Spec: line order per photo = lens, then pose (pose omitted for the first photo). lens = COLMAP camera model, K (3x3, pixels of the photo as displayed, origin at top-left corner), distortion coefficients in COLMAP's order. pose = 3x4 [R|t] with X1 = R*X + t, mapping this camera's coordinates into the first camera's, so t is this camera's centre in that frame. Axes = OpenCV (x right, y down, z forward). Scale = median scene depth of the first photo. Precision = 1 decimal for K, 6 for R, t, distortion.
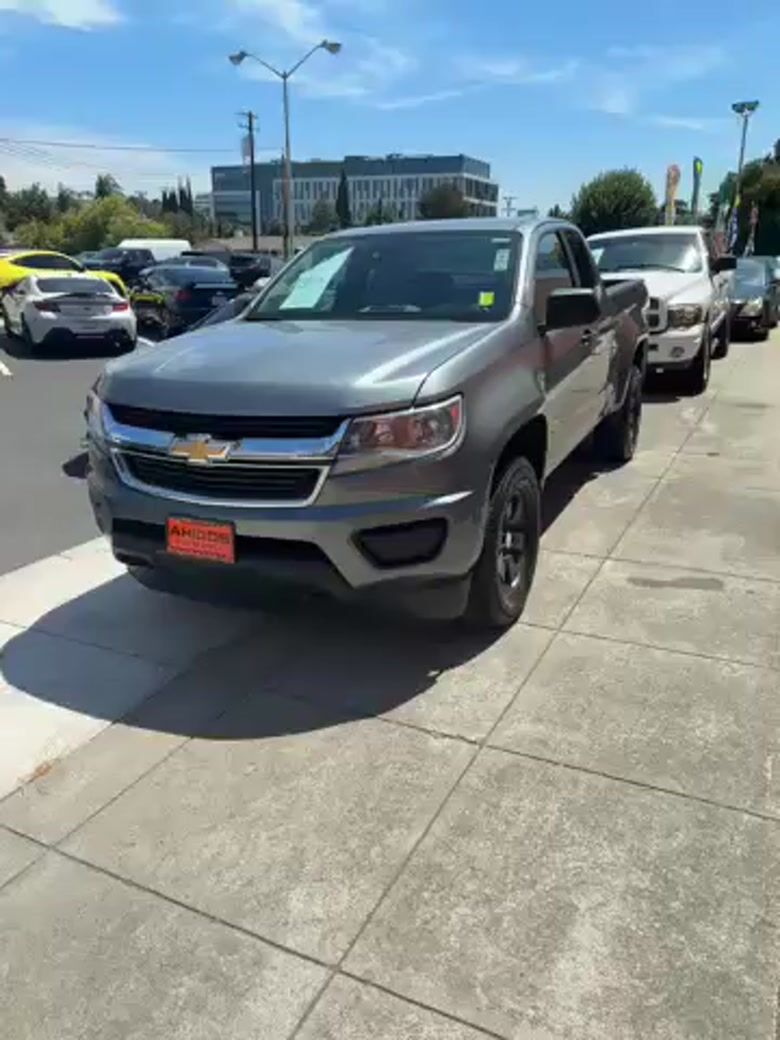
lens RADIAL K [[854.5, 0, 389.1], [0, 854.5, 525.9], [0, 0, 1]] dist [0.031322, -0.003176]
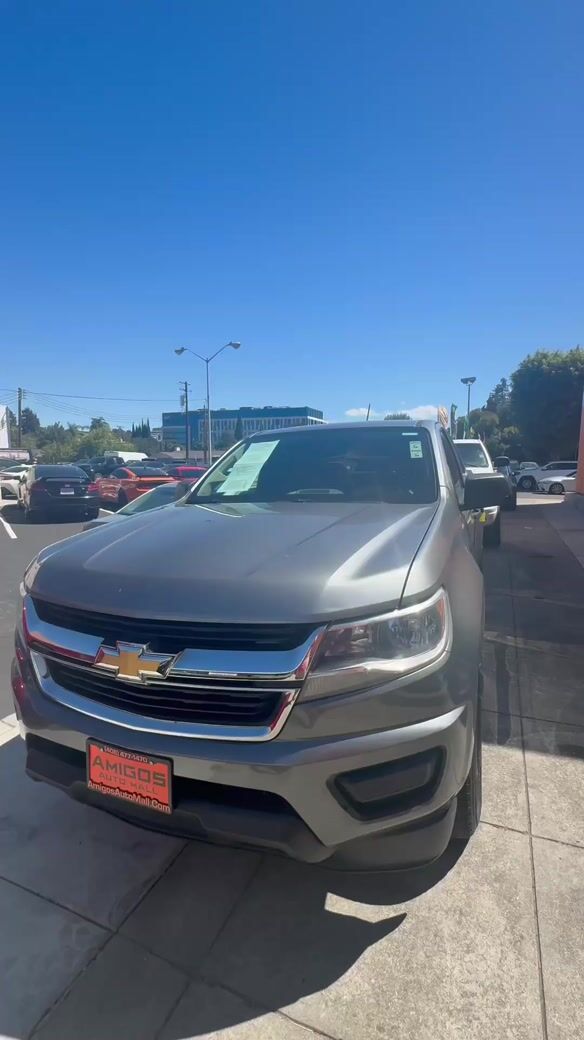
lens RADIAL K [[524.2, 0, 299.0], [0, 524.2, 516.0], [0, 0, 1]] dist [0.019063, 0.000864]
pose [[0.998096, -0.010968, 0.060693, -0.086683], [0.022873, 0.979711, -0.199107, -0.115466], [-0.057277, 0.200116, 0.978097, 0.448624]]
